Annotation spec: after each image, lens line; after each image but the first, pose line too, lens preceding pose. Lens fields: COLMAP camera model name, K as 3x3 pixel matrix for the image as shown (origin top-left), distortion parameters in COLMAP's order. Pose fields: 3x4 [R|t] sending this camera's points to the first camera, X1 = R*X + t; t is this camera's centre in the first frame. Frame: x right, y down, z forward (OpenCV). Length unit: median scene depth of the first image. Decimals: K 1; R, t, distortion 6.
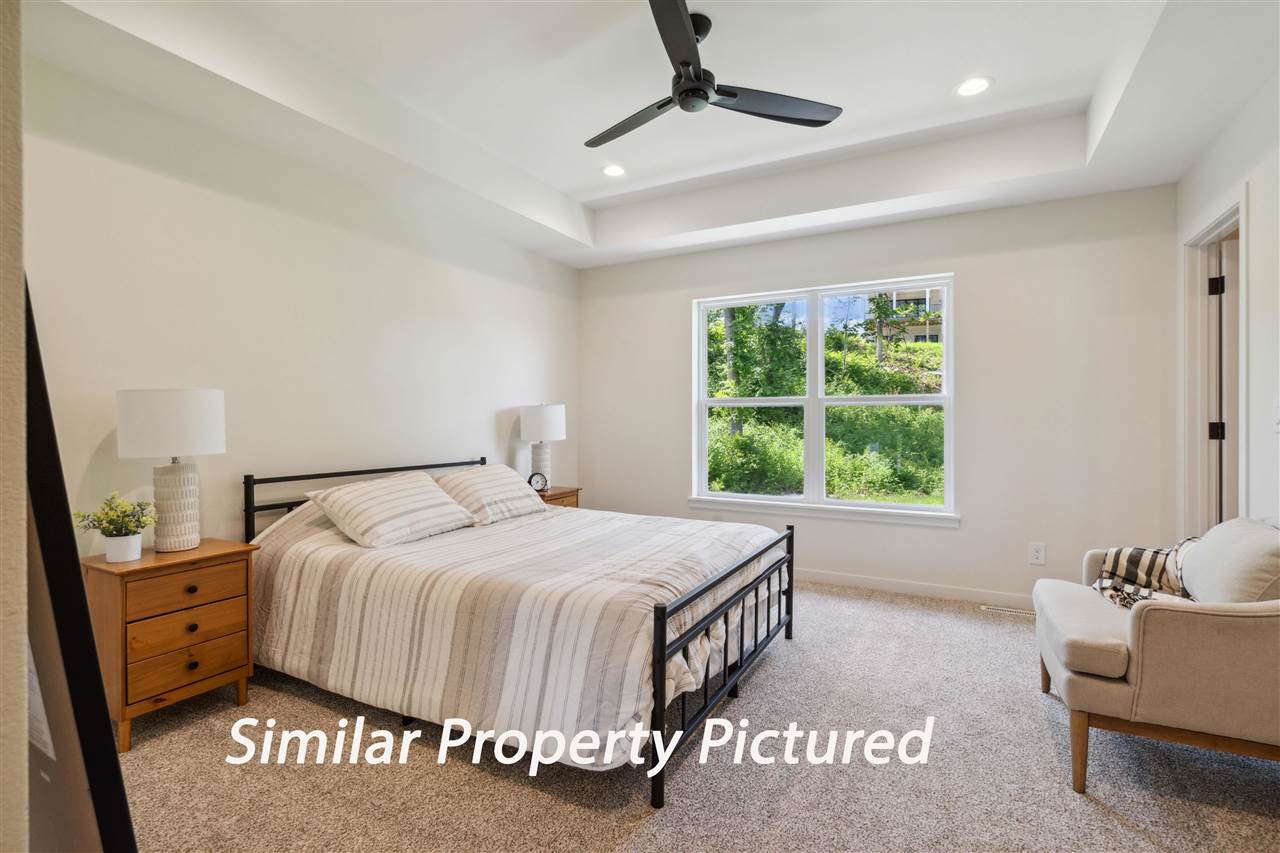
lens RADIAL K [[598.2, 0, 640.0], [0, 598.2, 426.5], [0, 0, 1]] dist [-0.000398, 0.000013]
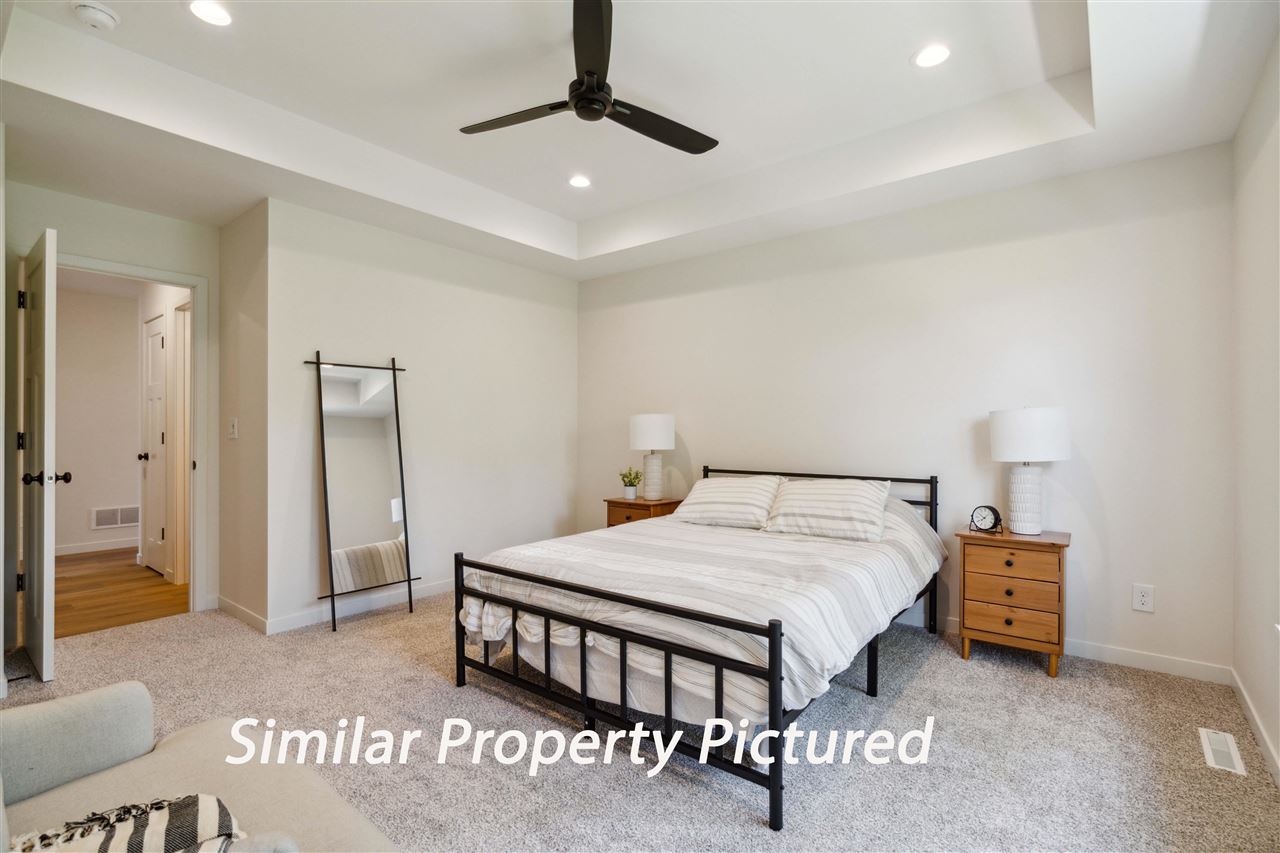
lens RADIAL K [[598.2, 0, 640.0], [0, 598.2, 426.5], [0, 0, 1]] dist [-0.000398, 0.000013]
pose [[-0.171218, -0.004549, -0.985223, 0.770194], [-0.007821, 0.999964, -0.003258, -0.013043], [0.985202, 0.007147, -0.171247, 0.913852]]
